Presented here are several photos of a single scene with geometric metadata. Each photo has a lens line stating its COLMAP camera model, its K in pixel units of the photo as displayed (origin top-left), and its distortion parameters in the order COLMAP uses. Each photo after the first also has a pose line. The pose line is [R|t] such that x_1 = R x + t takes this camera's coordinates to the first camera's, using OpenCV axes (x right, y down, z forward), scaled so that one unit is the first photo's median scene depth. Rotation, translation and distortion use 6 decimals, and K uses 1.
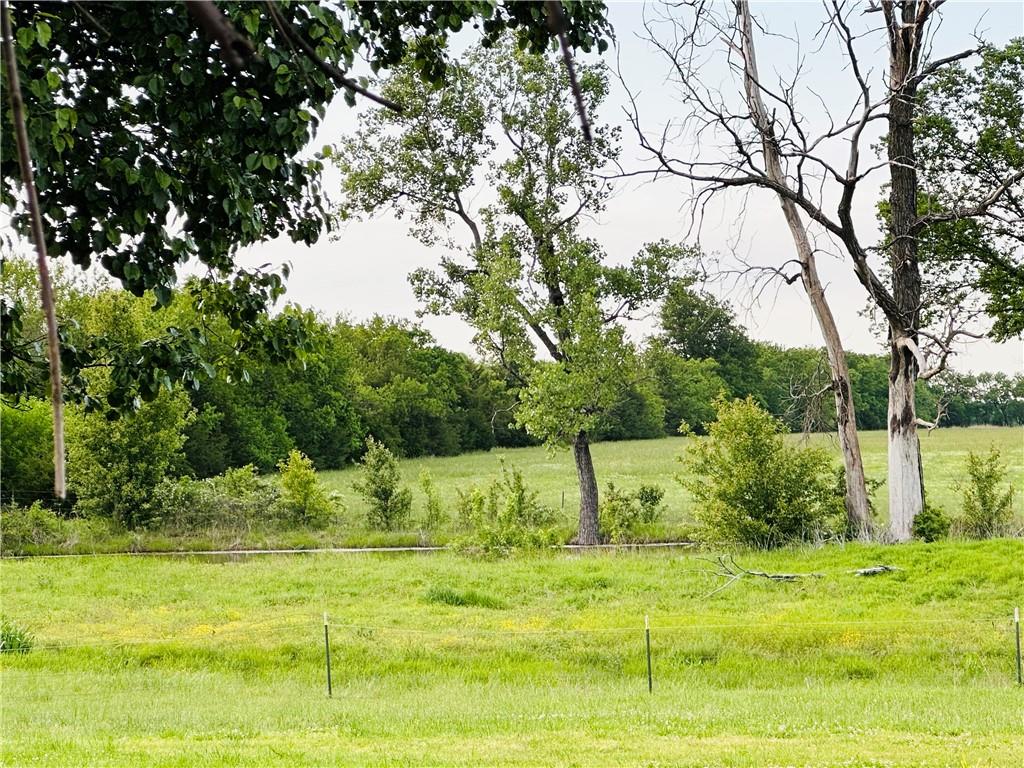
lens RADIAL K [[3105.8, 0, 512.0], [0, 3105.8, 384.0], [0, 0, 1]] dist [-0.114607, 13.642557]
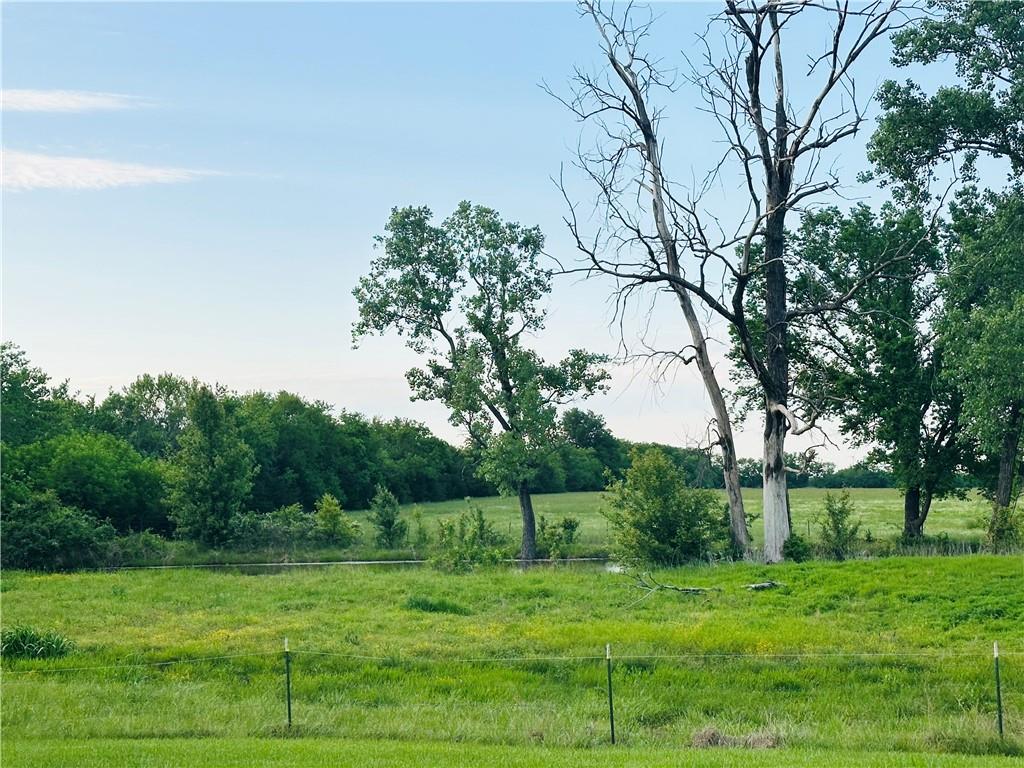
lens RADIAL K [[1708.5, 0, 507.4], [0, 1708.5, 418.0], [0, 0, 1]] dist [0.342997, -0.033982]
pose [[0.999840, 0.004784, 0.017232, 0.000730], [-0.004315, 0.999622, -0.027138, 0.007989], [-0.017355, 0.027059, 0.999483, 0.206942]]
